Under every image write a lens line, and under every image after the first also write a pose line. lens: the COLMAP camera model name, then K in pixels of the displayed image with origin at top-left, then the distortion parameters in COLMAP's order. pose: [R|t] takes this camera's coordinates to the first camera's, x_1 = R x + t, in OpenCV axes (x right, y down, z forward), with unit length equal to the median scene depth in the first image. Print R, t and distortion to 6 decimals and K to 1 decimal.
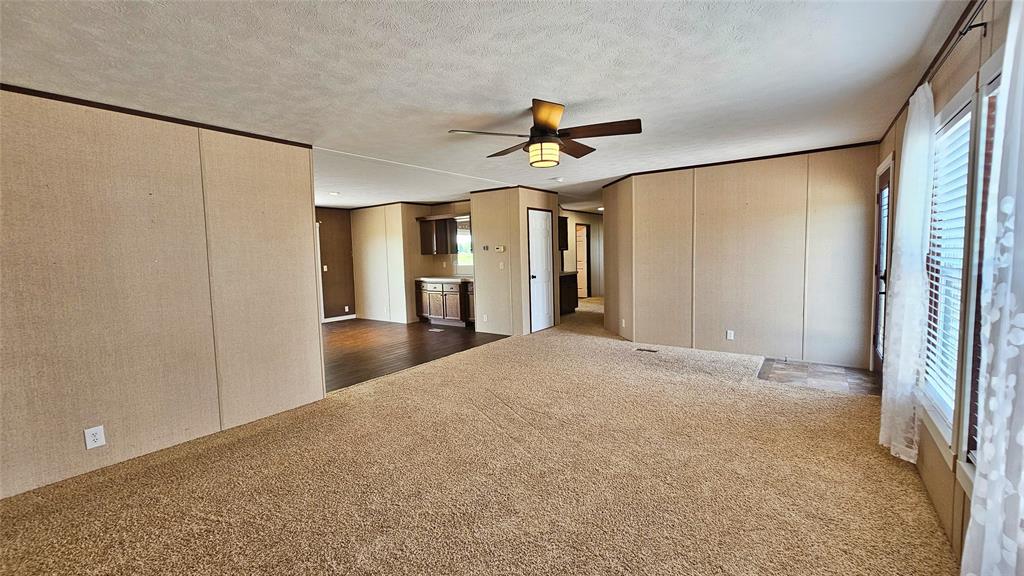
lens RADIAL K [[420.8, 0, 518.5], [0, 420.8, 284.3], [0, 0, 1]] dist [0.001231, 0.000047]
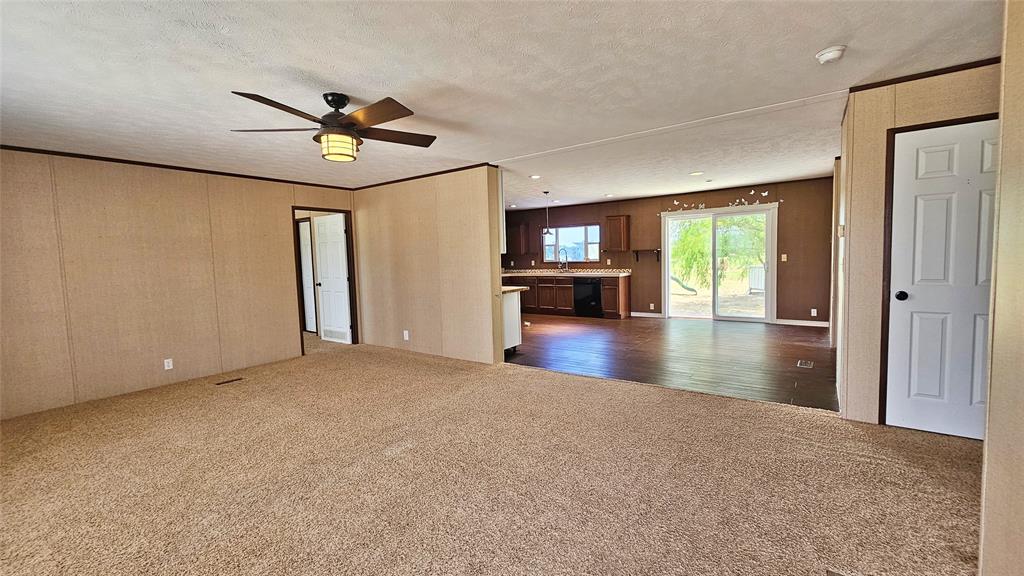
lens RADIAL K [[420.8, 0, 518.5], [0, 420.8, 284.3], [0, 0, 1]] dist [0.001231, 0.000047]
pose [[0.005028, 0.093730, -0.995585, 0.364537], [-0.047547, 0.994494, 0.093387, -0.040399], [0.998856, 0.046868, 0.009457, 0.507036]]
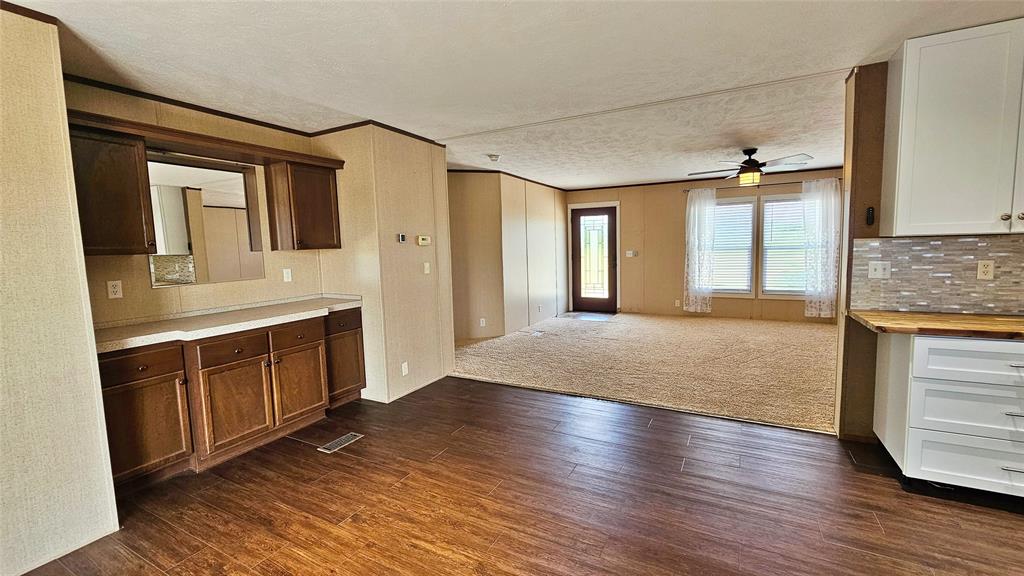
lens RADIAL K [[420.8, 0, 518.5], [0, 420.8, 284.3], [0, 0, 1]] dist [0.001231, 0.000047]
pose [[-0.135049, -0.060226, 0.989007, -0.533553], [0.108472, 0.991253, 0.075174, -0.043117], [-0.984884, 0.117432, -0.127335, 0.779217]]
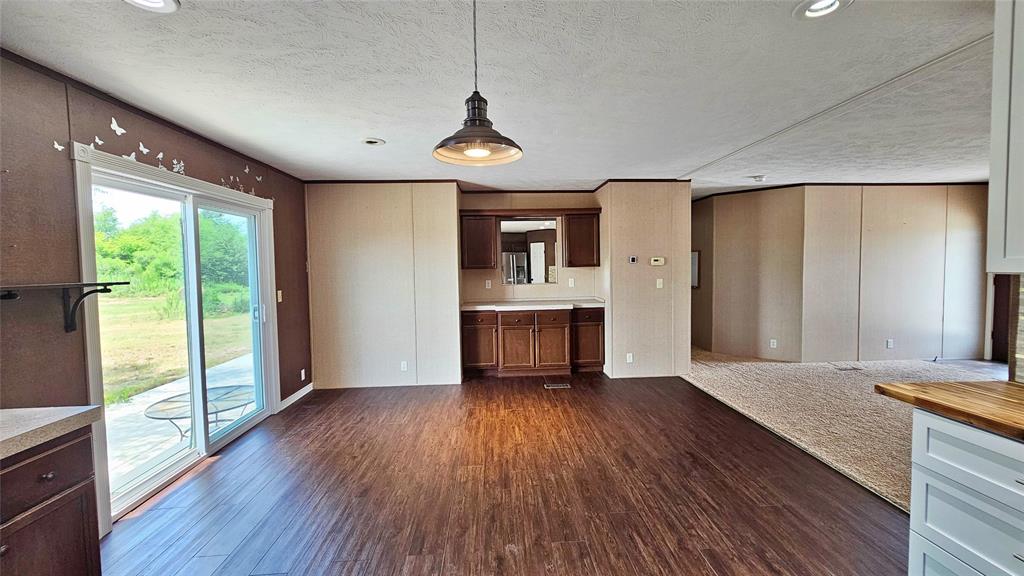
lens RADIAL K [[420.8, 0, 518.5], [0, 420.8, 284.3], [0, 0, 1]] dist [0.001231, 0.000047]
pose [[0.773965, -0.015067, 0.633049, -0.577170], [0.044745, 0.998519, -0.030939, -0.025476], [-0.631645, 0.052271, 0.773494, 0.476861]]
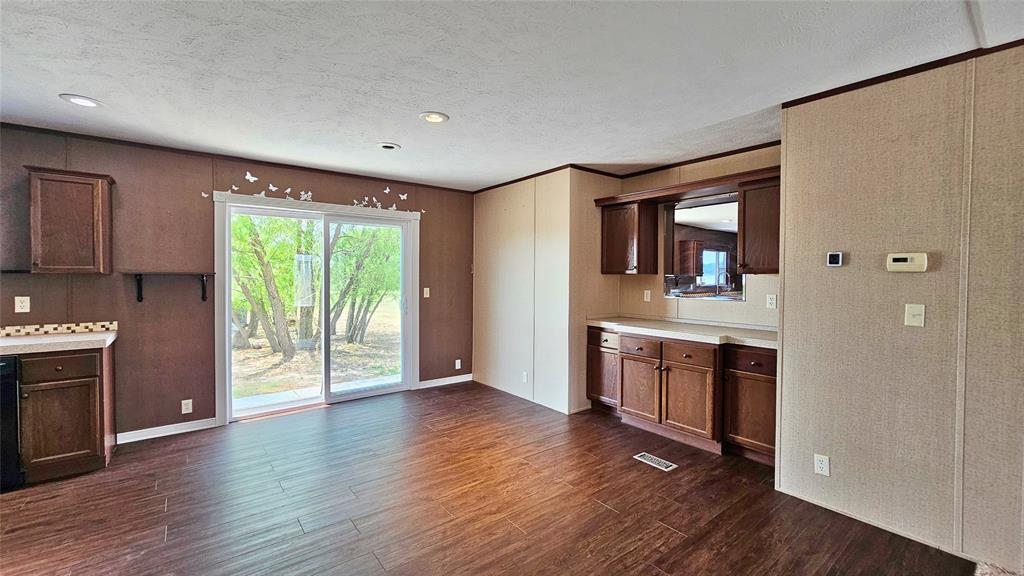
lens RADIAL K [[420.8, 0, 518.5], [0, 420.8, 284.3], [0, 0, 1]] dist [0.001231, 0.000047]
pose [[0.961984, 0.037942, -0.270457, -0.194856], [-0.052411, 0.997544, -0.046476, -0.030577], [0.268029, 0.058884, 0.961610, 0.508494]]
